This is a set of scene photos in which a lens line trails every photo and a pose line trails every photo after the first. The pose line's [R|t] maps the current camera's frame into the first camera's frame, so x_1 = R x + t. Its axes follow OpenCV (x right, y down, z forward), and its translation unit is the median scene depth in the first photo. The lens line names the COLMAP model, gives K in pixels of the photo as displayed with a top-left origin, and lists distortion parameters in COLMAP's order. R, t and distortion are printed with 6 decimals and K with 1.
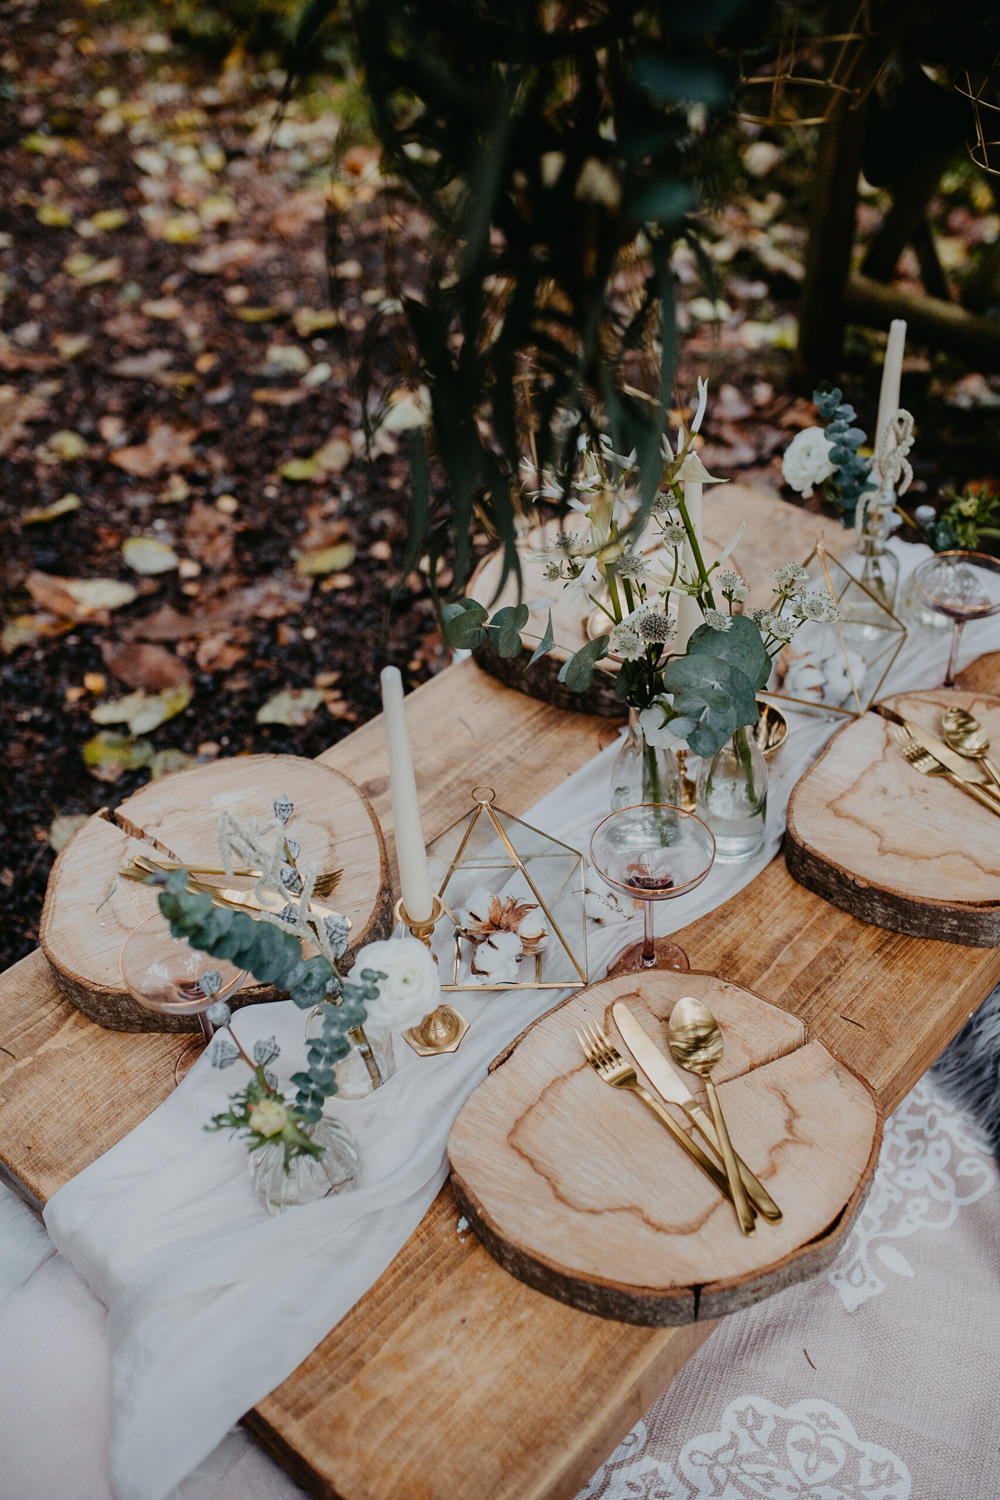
lens RADIAL K [[1429.3, 0, 491.1], [0, 1429.3, 750.5], [0, 0, 1]] dist [-0.079130, 0.142429]
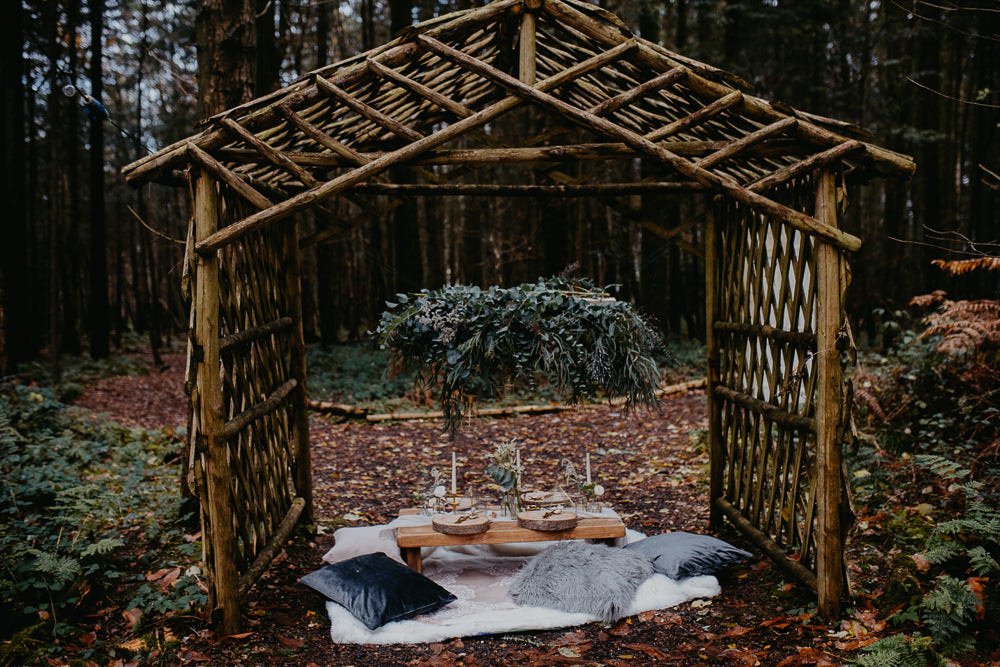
lens RADIAL K [[957.1, 0, 505.7], [0, 957.1, 333.1], [0, 0, 1]] dist [-0.071438, 0.108824]
pose [[0.736873, 0.056329, -0.673680, 3.022420], [-0.453672, 0.780009, -0.431007, 1.301229], [0.501198, 0.623227, 0.600323, -2.049026]]
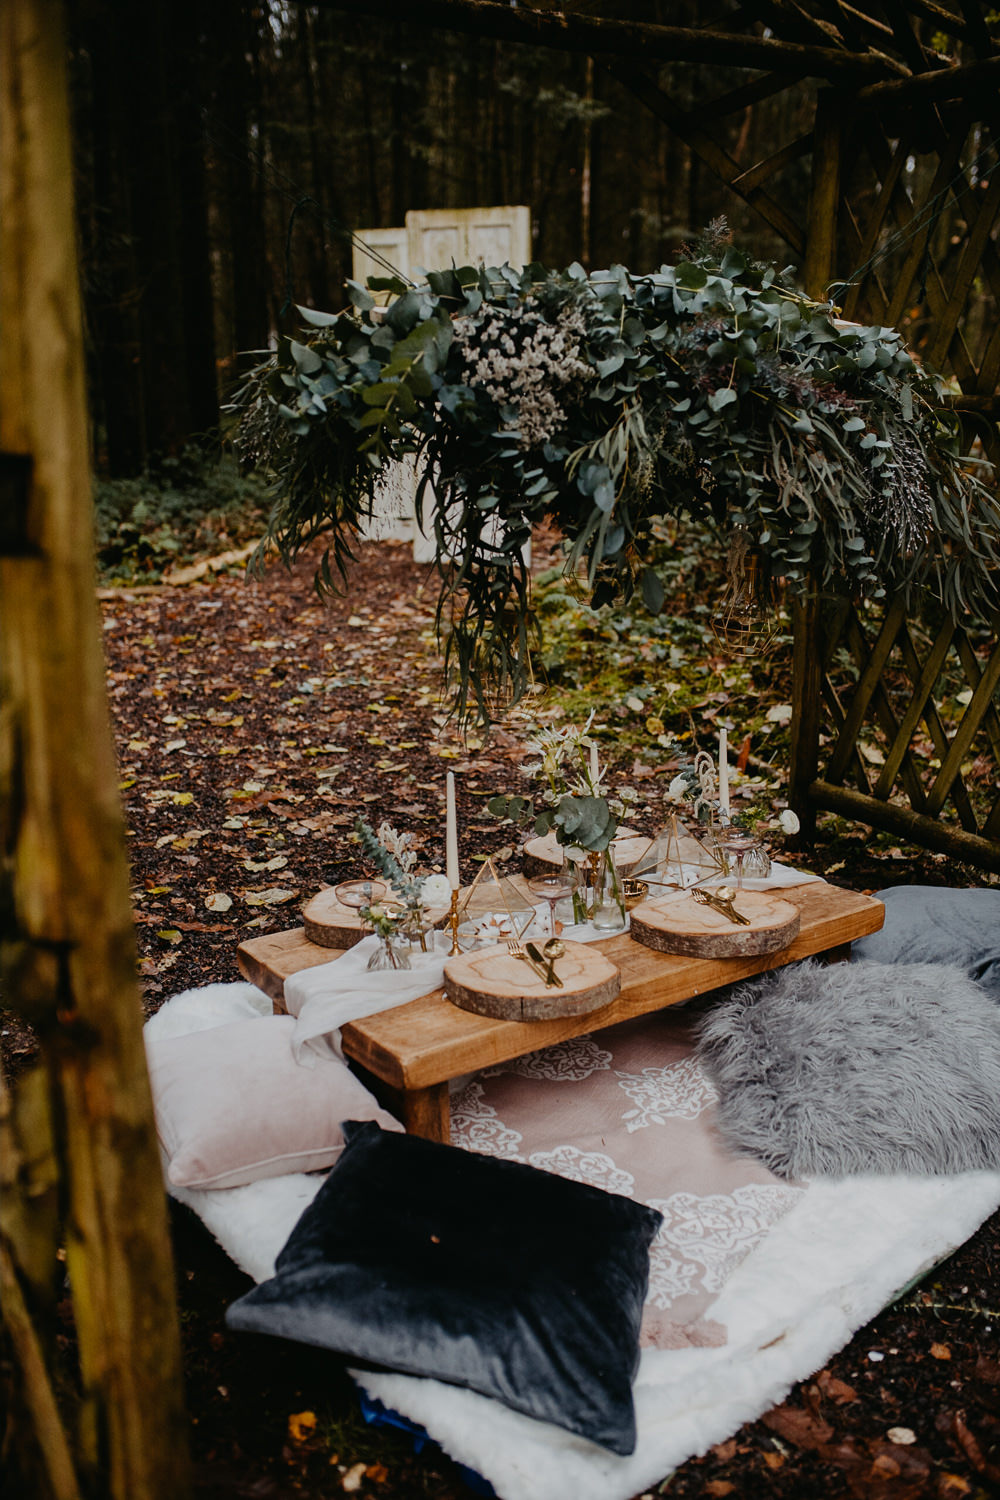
lens RADIAL K [[1429.3, 0, 491.1], [0, 1429.3, 750.5], [0, 0, 1]] dist [-0.079130, 0.142429]
pose [[0.973616, 0.083755, -0.212266, 0.479094], [-0.168632, 0.890773, -0.422002, 0.859859], [0.153736, 0.446663, 0.881395, -1.194181]]
